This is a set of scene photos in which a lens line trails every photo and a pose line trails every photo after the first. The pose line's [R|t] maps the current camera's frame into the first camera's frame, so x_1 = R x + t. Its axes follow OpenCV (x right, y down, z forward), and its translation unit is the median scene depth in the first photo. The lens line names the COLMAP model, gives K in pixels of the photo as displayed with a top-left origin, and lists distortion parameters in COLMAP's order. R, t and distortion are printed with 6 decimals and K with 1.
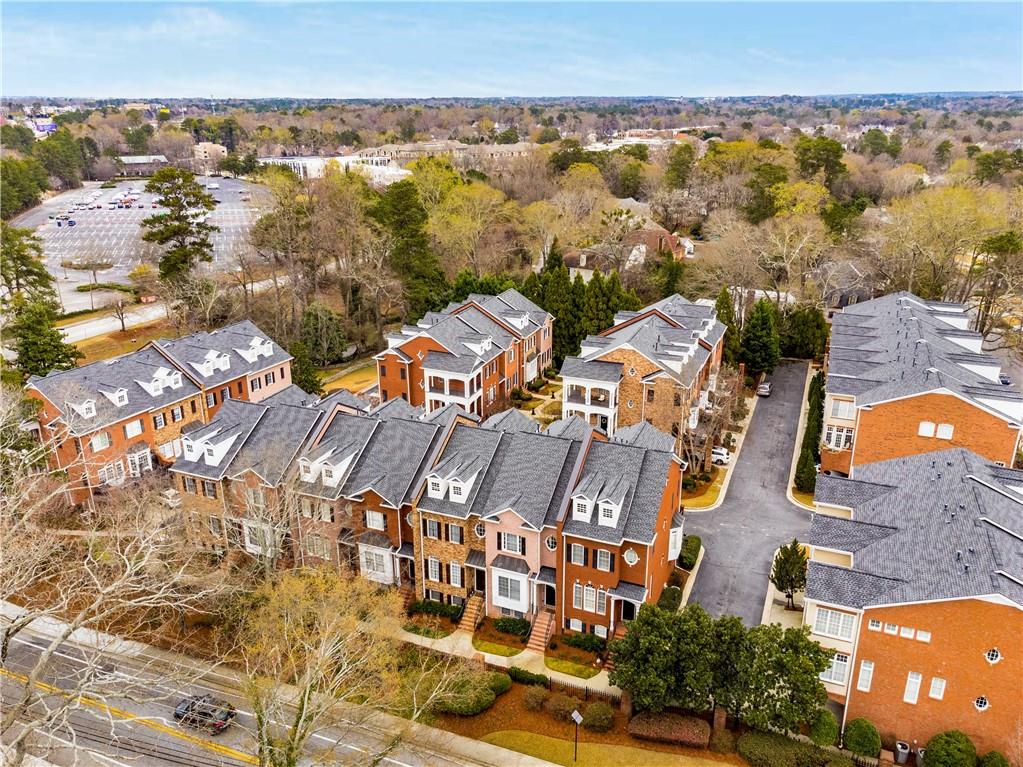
lens RADIAL K [[788.8, 0, 509.2], [0, 788.8, 385.2], [0, 0, 1]] dist [-0.001149, -0.005437]
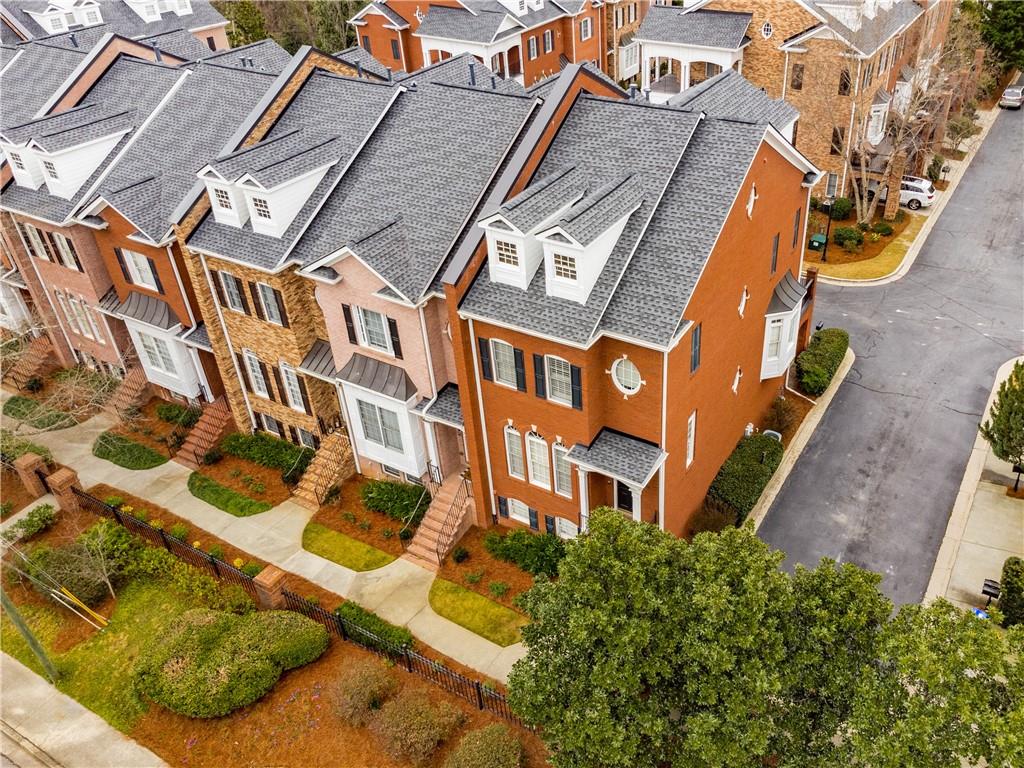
lens RADIAL K [[977.9, 0, 512.0], [0, 977.9, 384.0], [0, 0, 1]] dist [0.075451, -0.108951]
pose [[0.990352, 0.051169, -0.128784, 0.138958], [-0.016534, 0.966324, 0.256796, 0.079923], [0.137587, -0.252189, 0.957847, 0.437467]]
